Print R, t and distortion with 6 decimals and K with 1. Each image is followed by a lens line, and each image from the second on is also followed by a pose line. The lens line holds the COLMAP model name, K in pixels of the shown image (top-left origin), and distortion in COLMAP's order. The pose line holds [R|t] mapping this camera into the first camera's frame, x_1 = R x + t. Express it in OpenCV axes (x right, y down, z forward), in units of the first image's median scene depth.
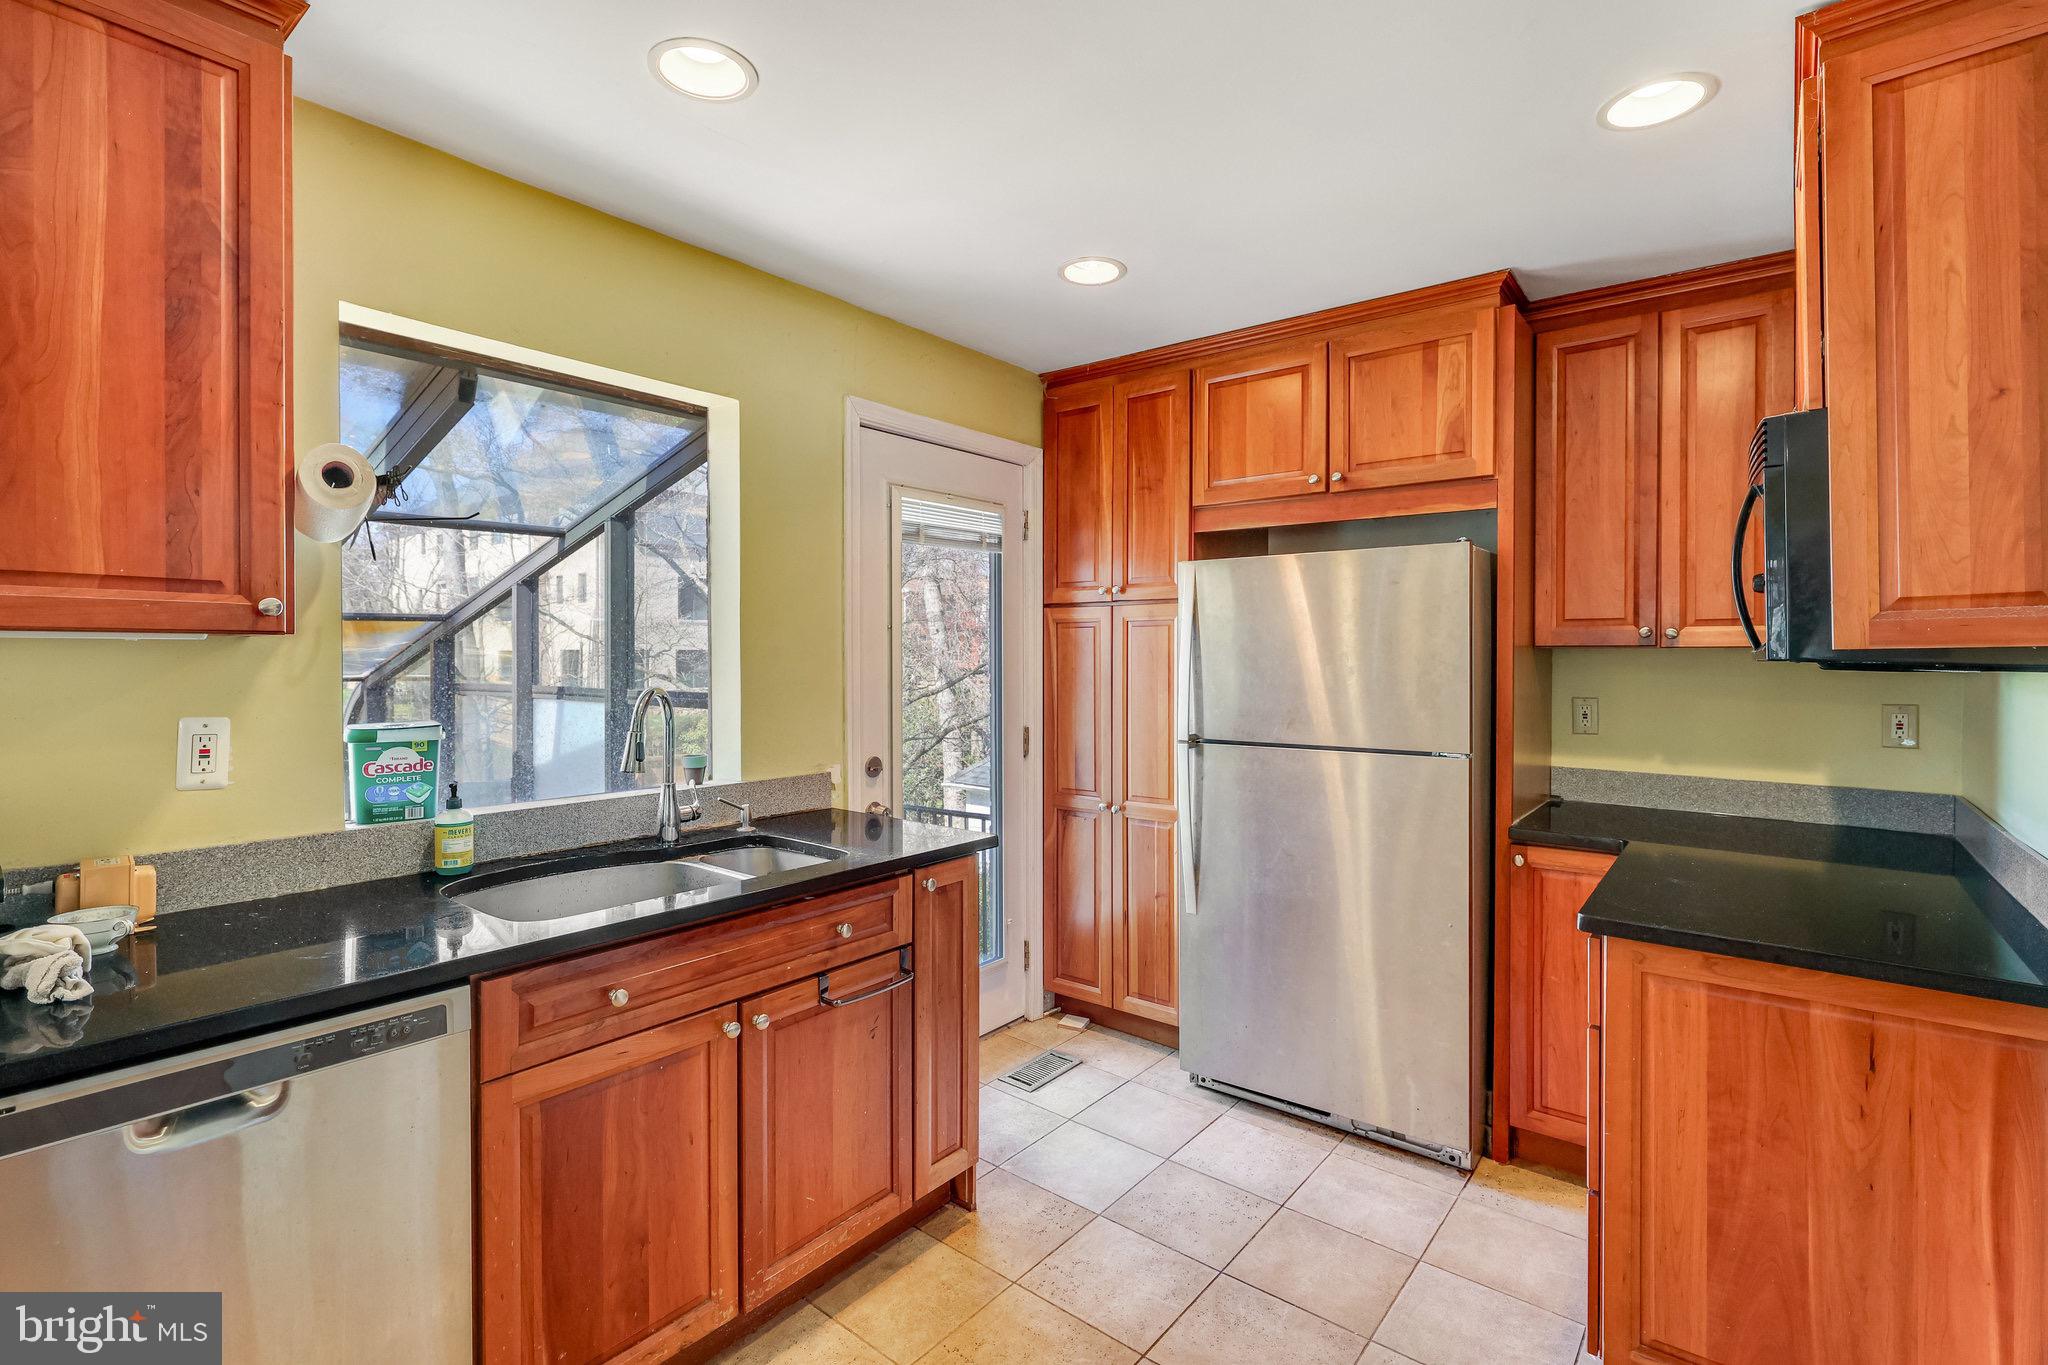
lens RADIAL K [[944.6, 0, 1021.9], [0, 944.6, 662.9], [0, 0, 1]] dist [0.003030, 0.000282]
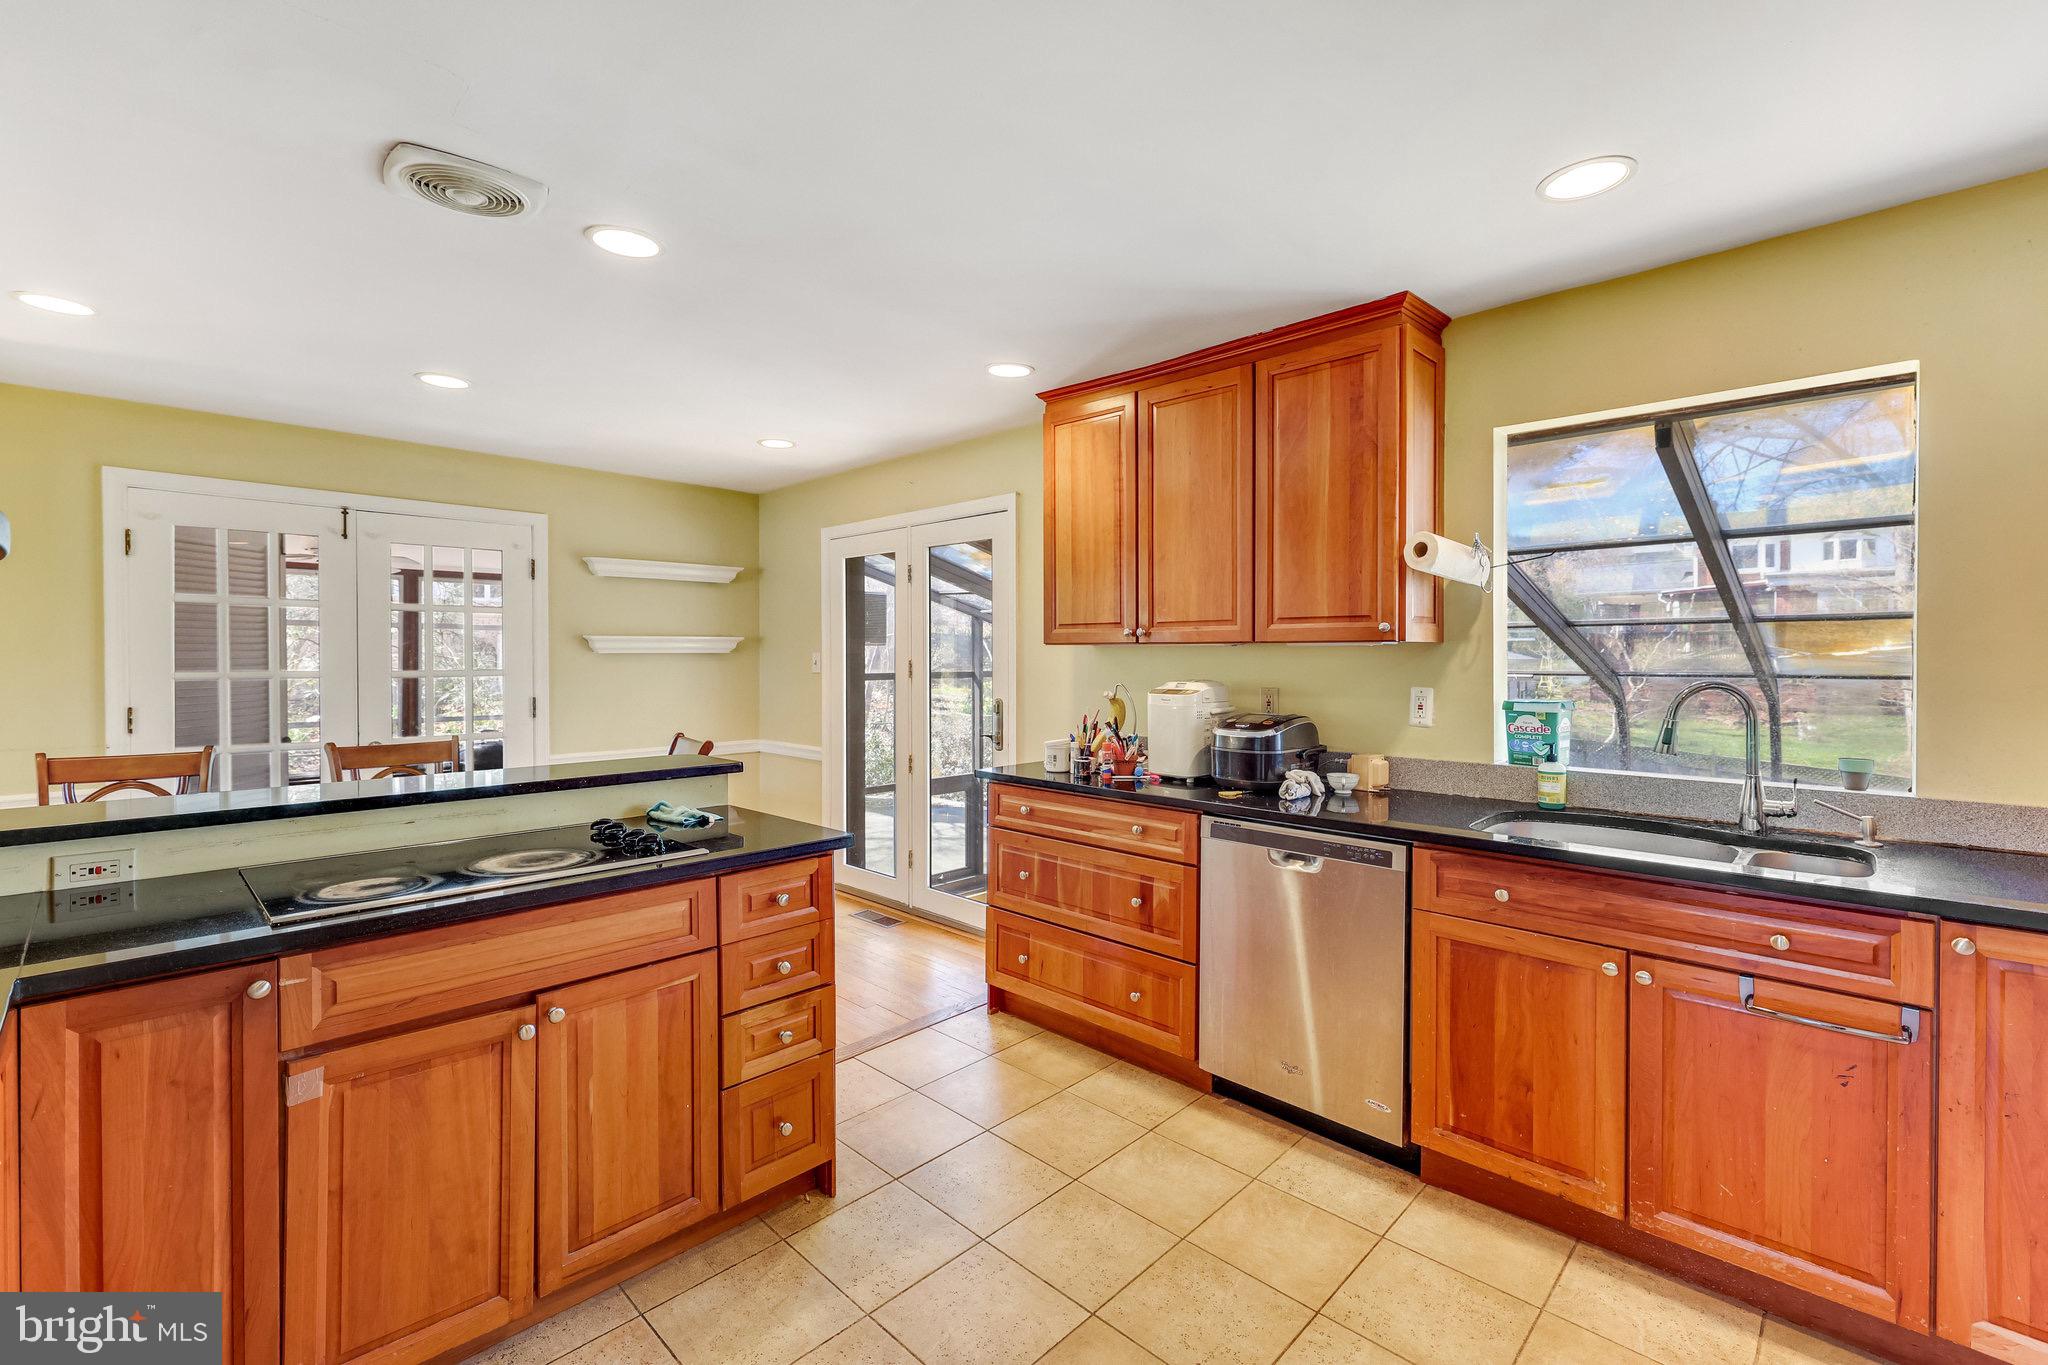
lens RADIAL K [[885.1, 0, 1015.2], [0, 885.1, 665.2], [0, 0, 1]] dist [0.000695, 0.000446]
pose [[-0.092750, 0.009512, -0.995644, 0.564105], [-0.006193, 0.999930, 0.010130, 0.001384], [0.995670, 0.007105, -0.092684, 0.236298]]
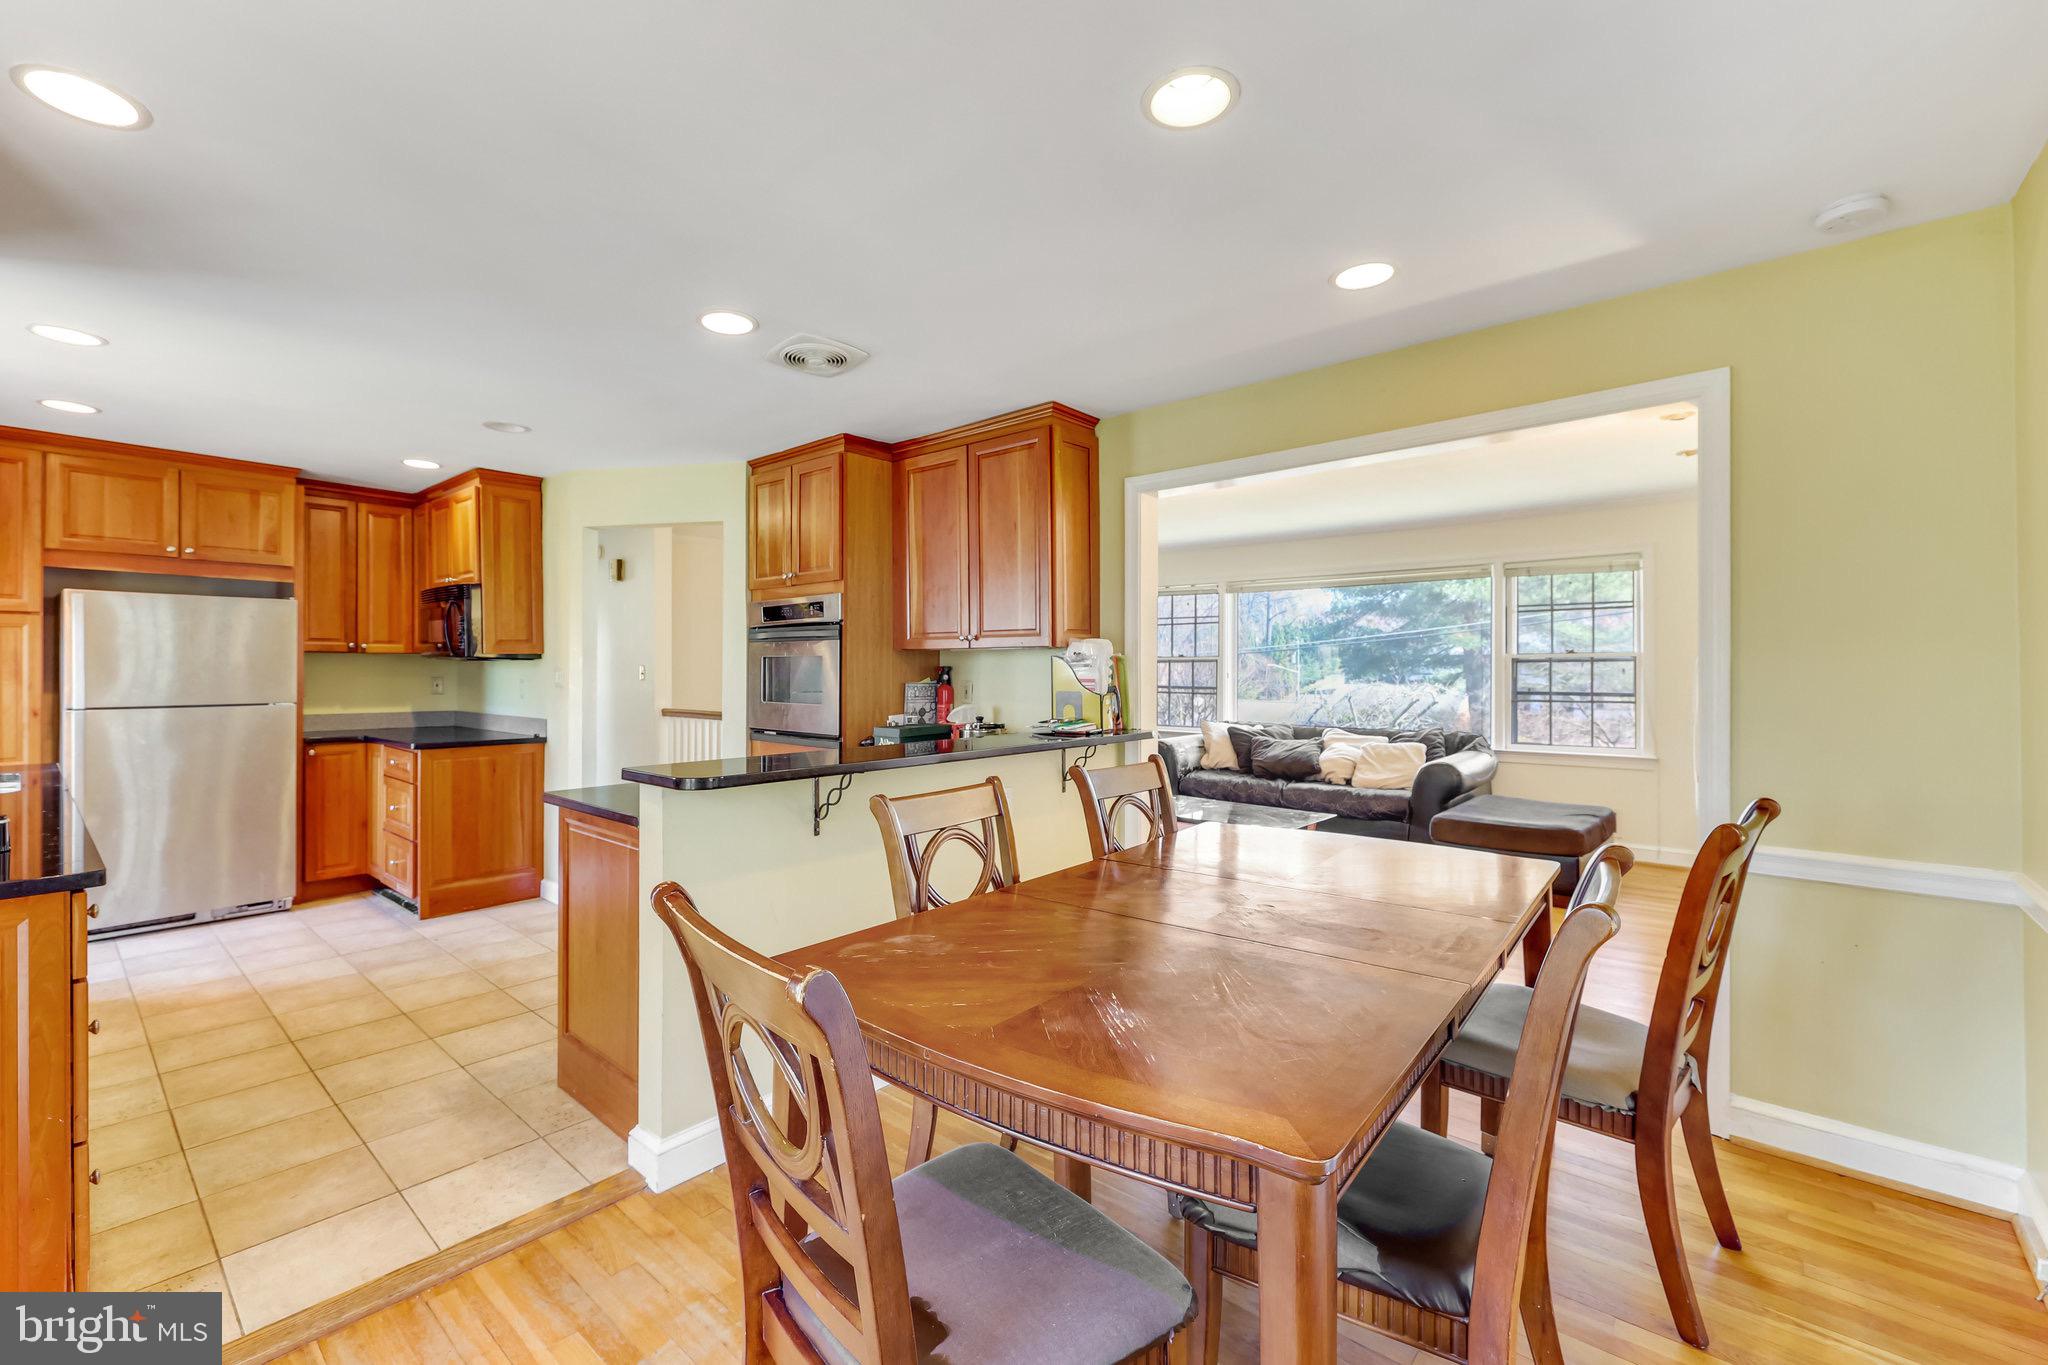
lens RADIAL K [[885.1, 0, 1015.2], [0, 885.1, 665.2], [0, 0, 1]] dist [0.000695, 0.000446]
pose [[0.038366, 0.003782, 0.999257, -1.267645], [0.009114, 0.999950, -0.004135, 0.033170], [-0.999222, 0.009266, 0.038330, -0.584220]]
